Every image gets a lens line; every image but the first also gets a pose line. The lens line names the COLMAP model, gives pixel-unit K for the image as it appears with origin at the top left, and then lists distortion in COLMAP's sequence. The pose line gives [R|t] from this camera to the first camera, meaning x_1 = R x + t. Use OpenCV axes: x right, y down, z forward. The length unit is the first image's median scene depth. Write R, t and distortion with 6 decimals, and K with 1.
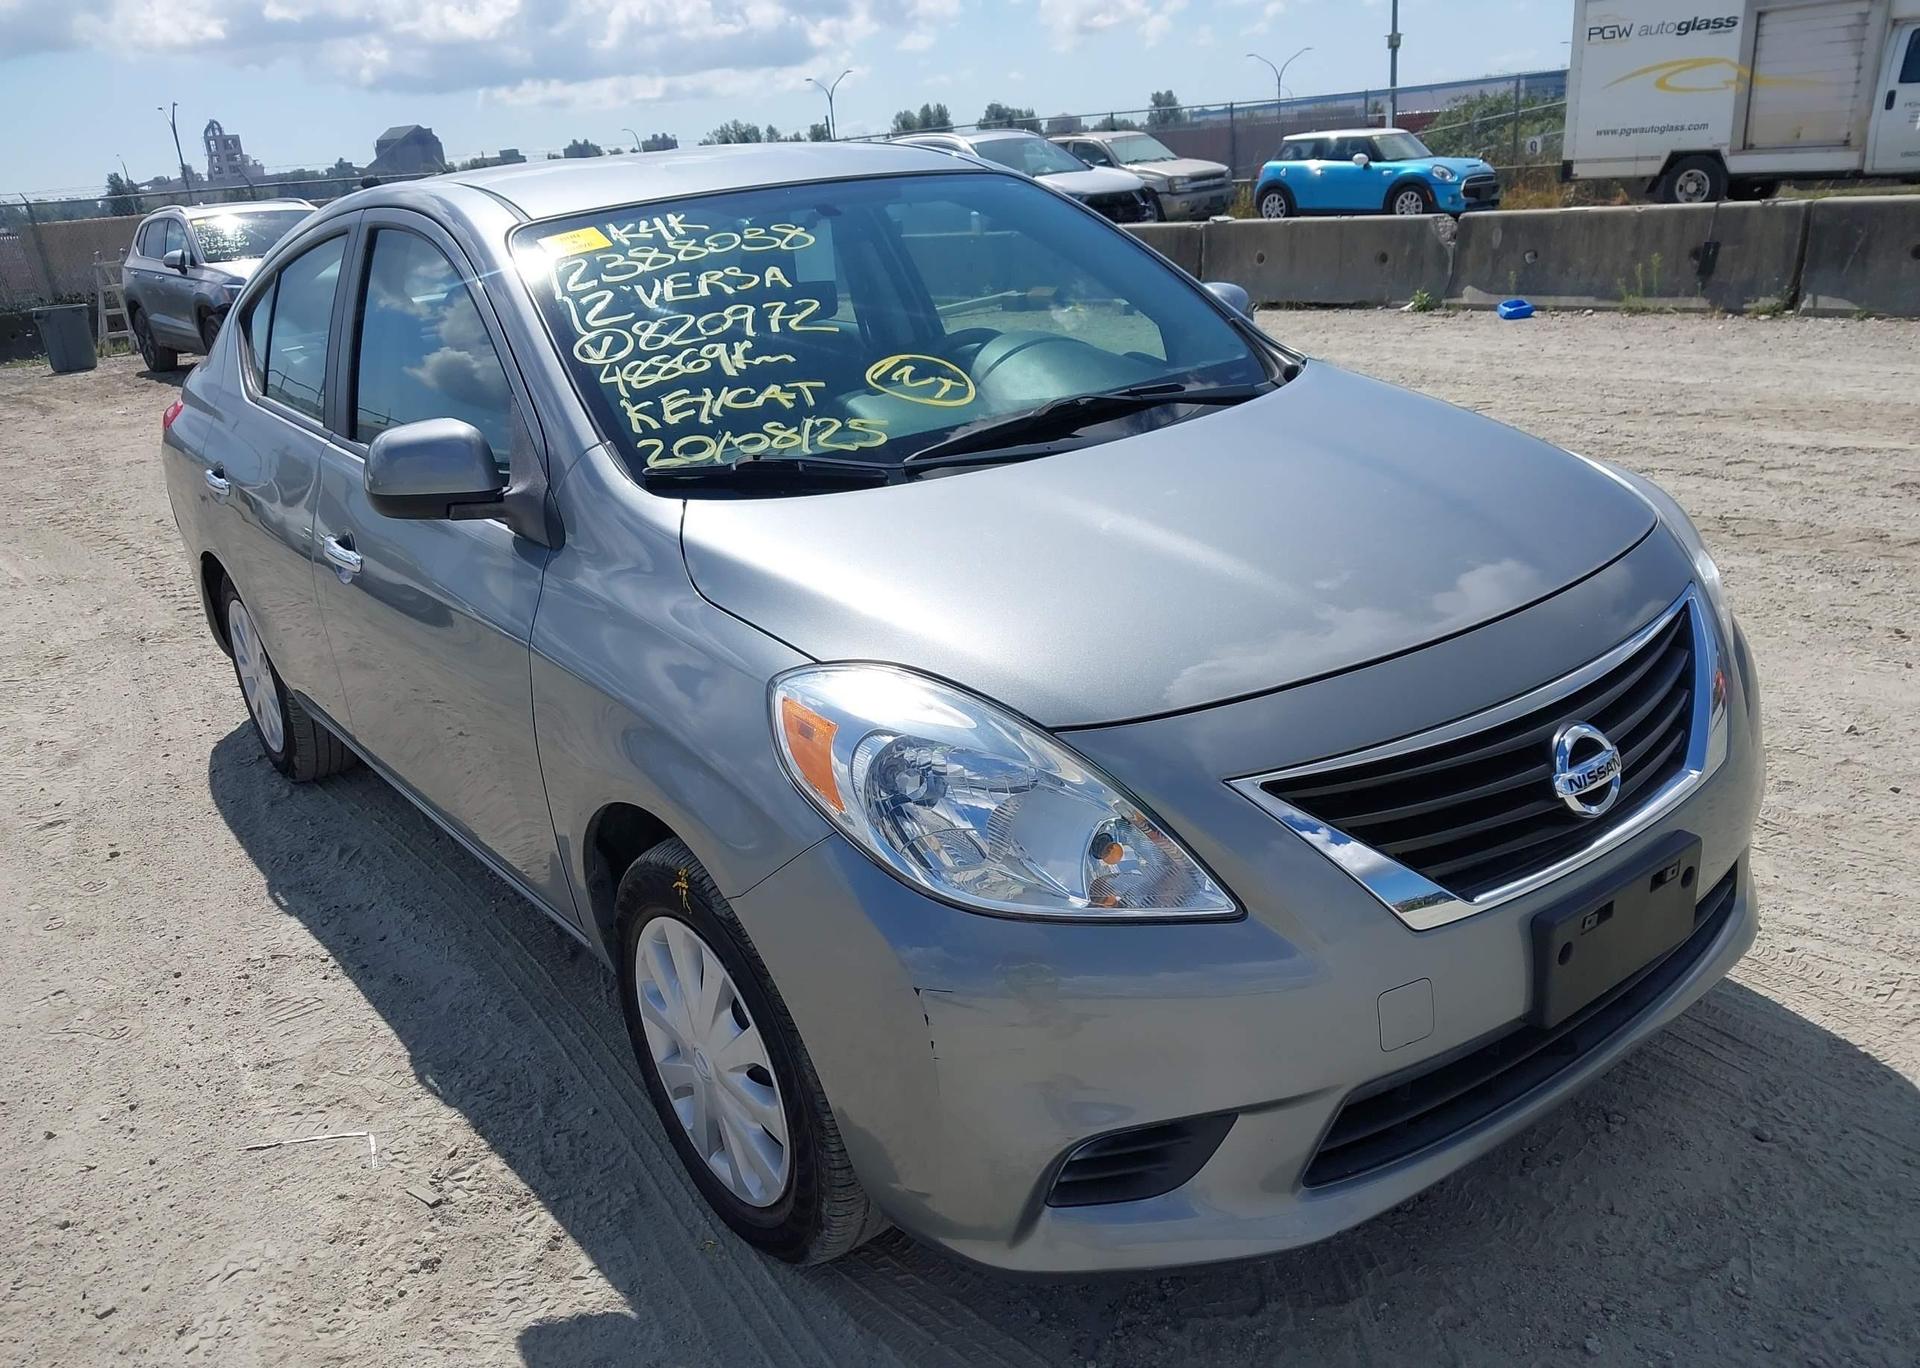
lens RADIAL K [[1567.2, 0, 967.1], [0, 1567.2, 688.3], [0, 0, 1]] dist [0.000875, 0.007186]
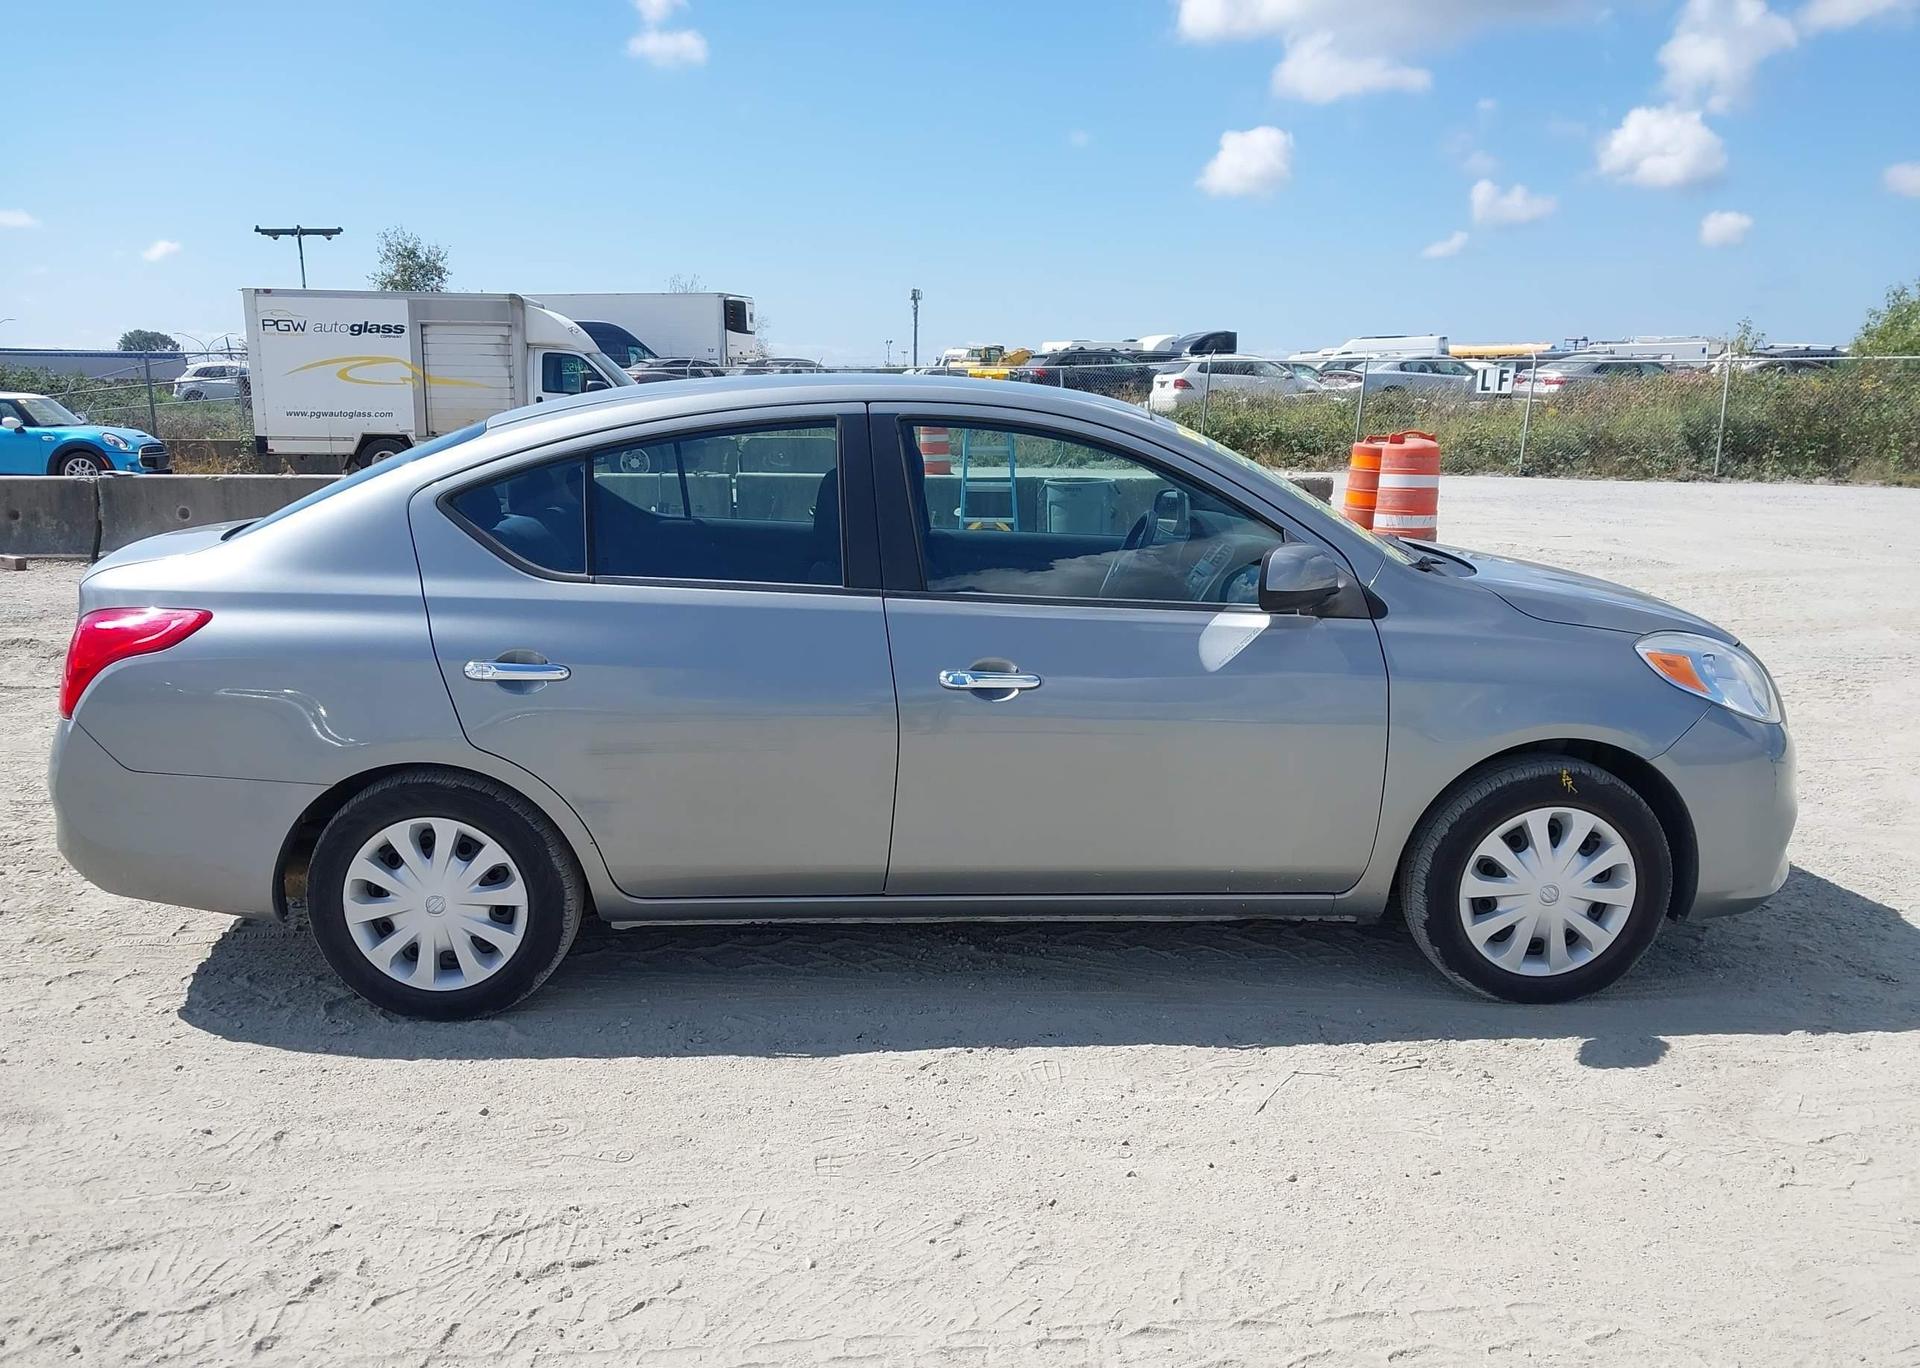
lens RADIAL K [[1567.2, 0, 1004.9], [0, 1567.2, 649.4], [0, 0, 1]] dist [0.000875, 0.007186]
pose [[0.573114, -0.053225, 0.817745, -1.293363], [0.214989, 0.972701, -0.087363, -0.000941], [-0.790772, 0.225875, 0.568912, 0.291219]]
